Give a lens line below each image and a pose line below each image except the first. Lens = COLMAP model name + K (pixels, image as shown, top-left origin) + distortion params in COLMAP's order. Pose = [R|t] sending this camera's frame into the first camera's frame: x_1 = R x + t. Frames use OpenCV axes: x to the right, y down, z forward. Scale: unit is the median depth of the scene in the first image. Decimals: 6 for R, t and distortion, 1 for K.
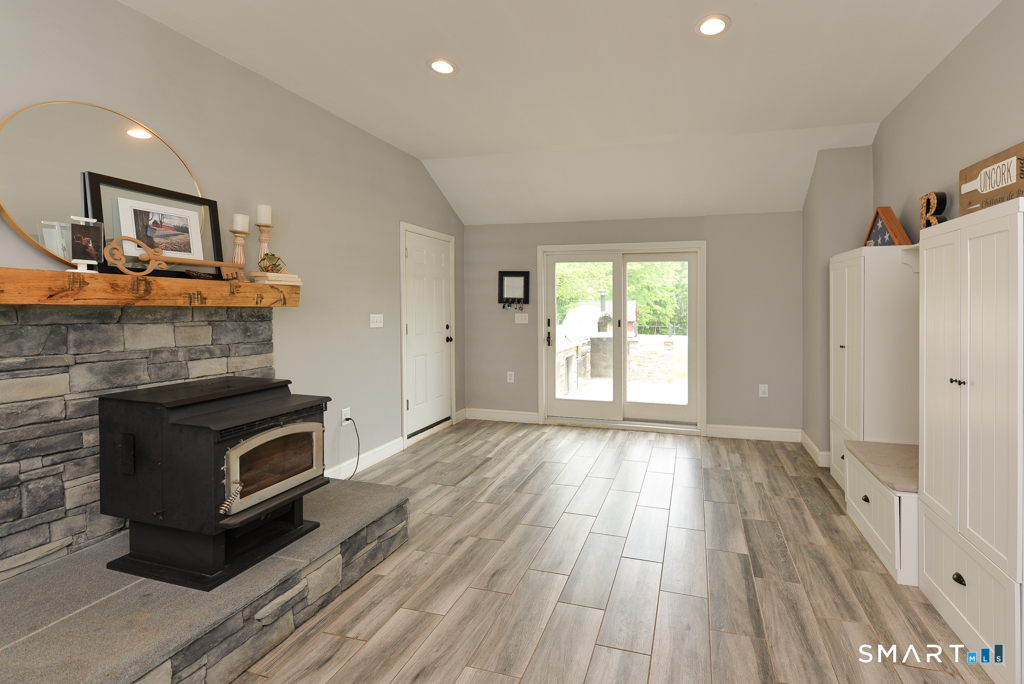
lens RADIAL K [[435.9, 0, 579.7], [0, 435.9, 317.7], [0, 0, 1]] dist [-0.001780, -0.000401]
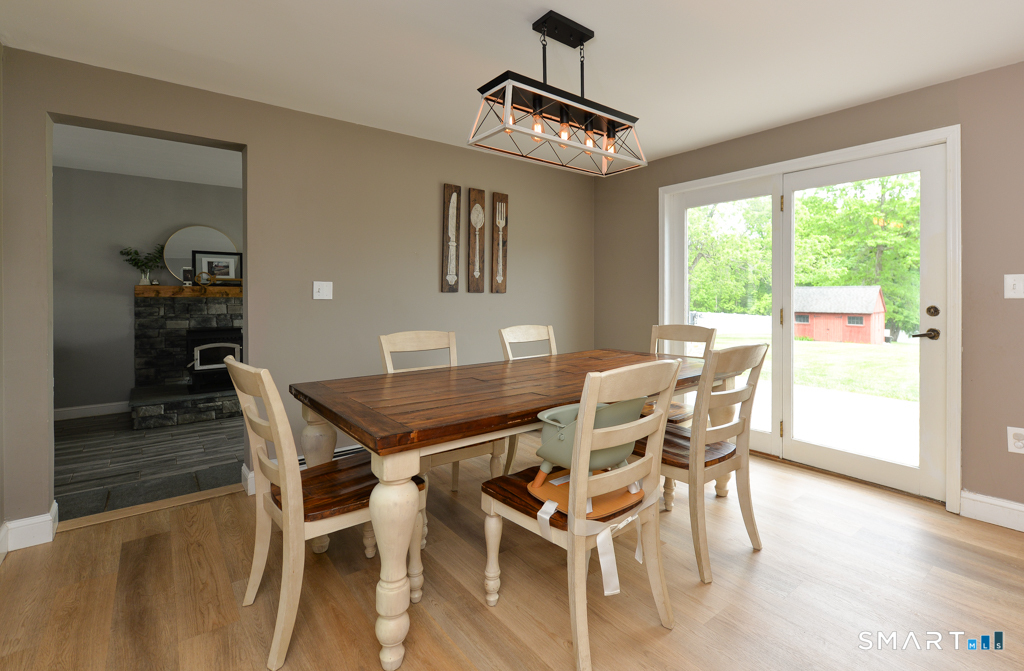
lens RADIAL K [[466.0, 0, 512.7], [0, 466.0, 304.0], [0, 0, 1]] dist [0.014150, 0.000044]
pose [[0.787253, 0.003648, -0.616619, 2.018636], [-0.008612, 0.999950, -0.005080, 0.012165], [0.616570, 0.009310, 0.787245, -0.109045]]
